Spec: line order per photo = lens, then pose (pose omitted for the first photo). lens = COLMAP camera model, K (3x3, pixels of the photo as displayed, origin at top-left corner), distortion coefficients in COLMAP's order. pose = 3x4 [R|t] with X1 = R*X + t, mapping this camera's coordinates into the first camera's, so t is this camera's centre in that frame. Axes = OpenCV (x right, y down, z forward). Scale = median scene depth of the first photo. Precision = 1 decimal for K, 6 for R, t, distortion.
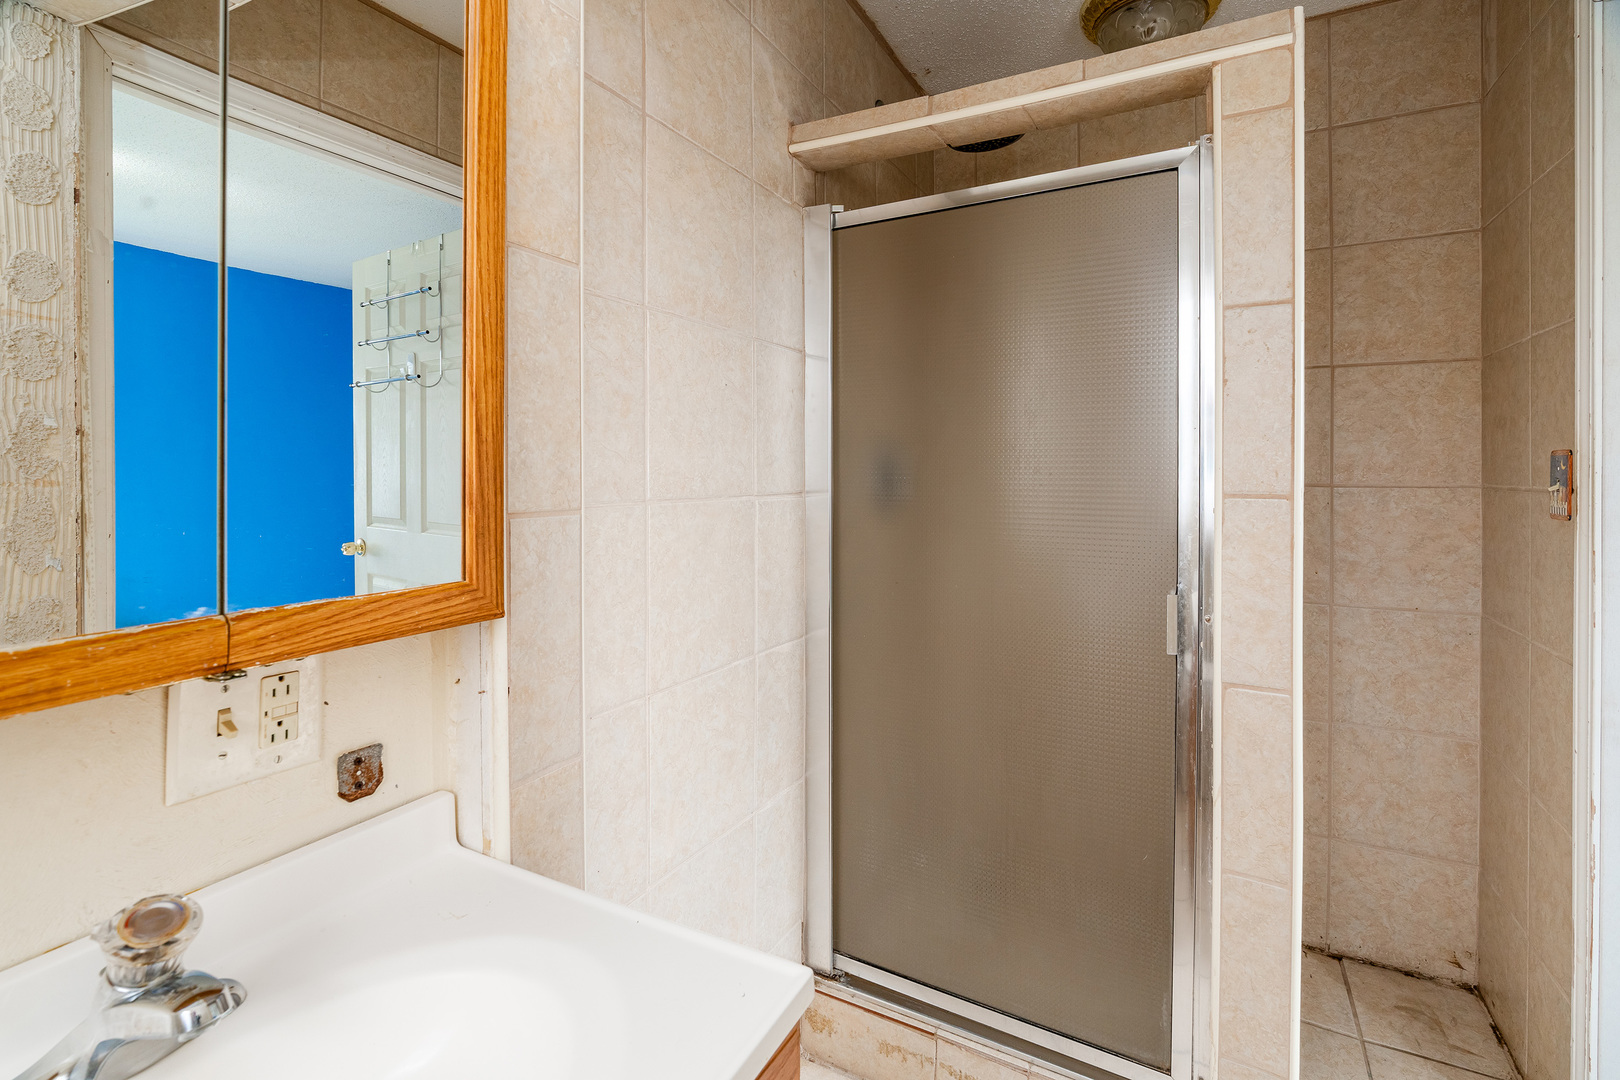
lens RADIAL K [[754.7, 0, 774.1], [0, 754.7, 475.8], [0, 0, 1]] dist [-0.014185, 0.003078]
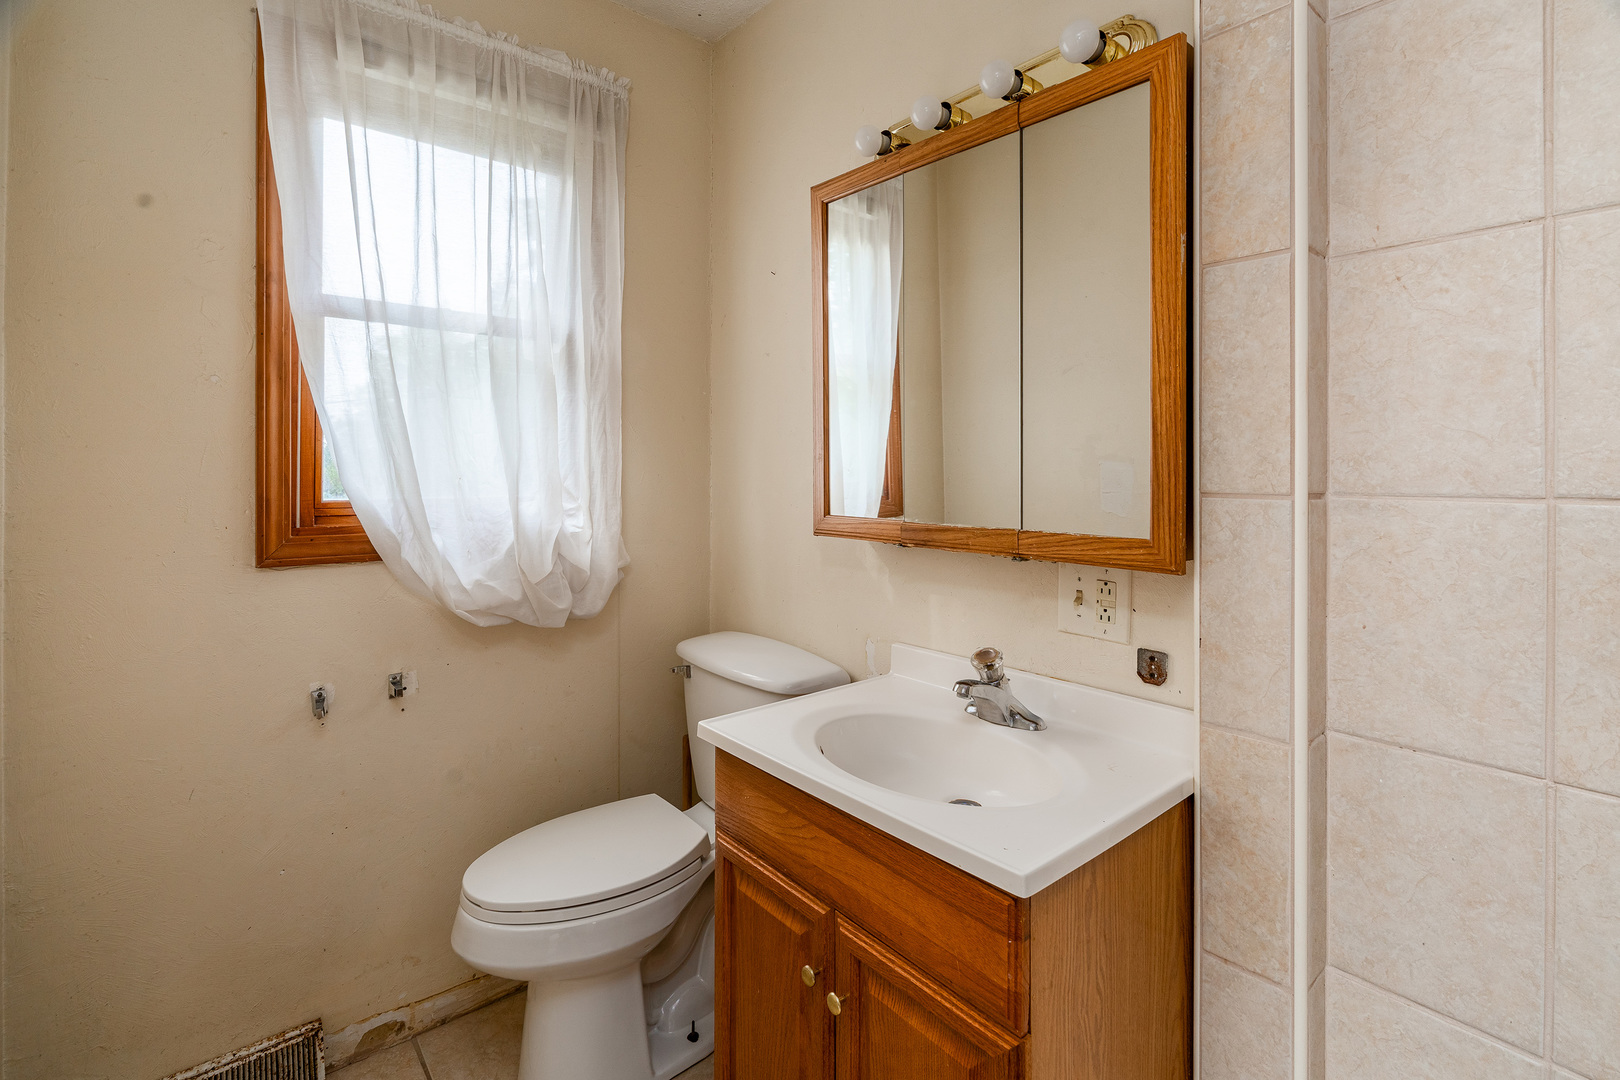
lens RADIAL K [[754.7, 0, 803.0], [0, 754.7, 470.0], [0, 0, 1]] dist [-0.014185, 0.003078]
pose [[-0.363038, -0.000828, -0.931774, 0.994382], [-0.009257, 0.999953, 0.002718, 0.016790], [0.931728, 0.009612, -0.363028, 0.849416]]
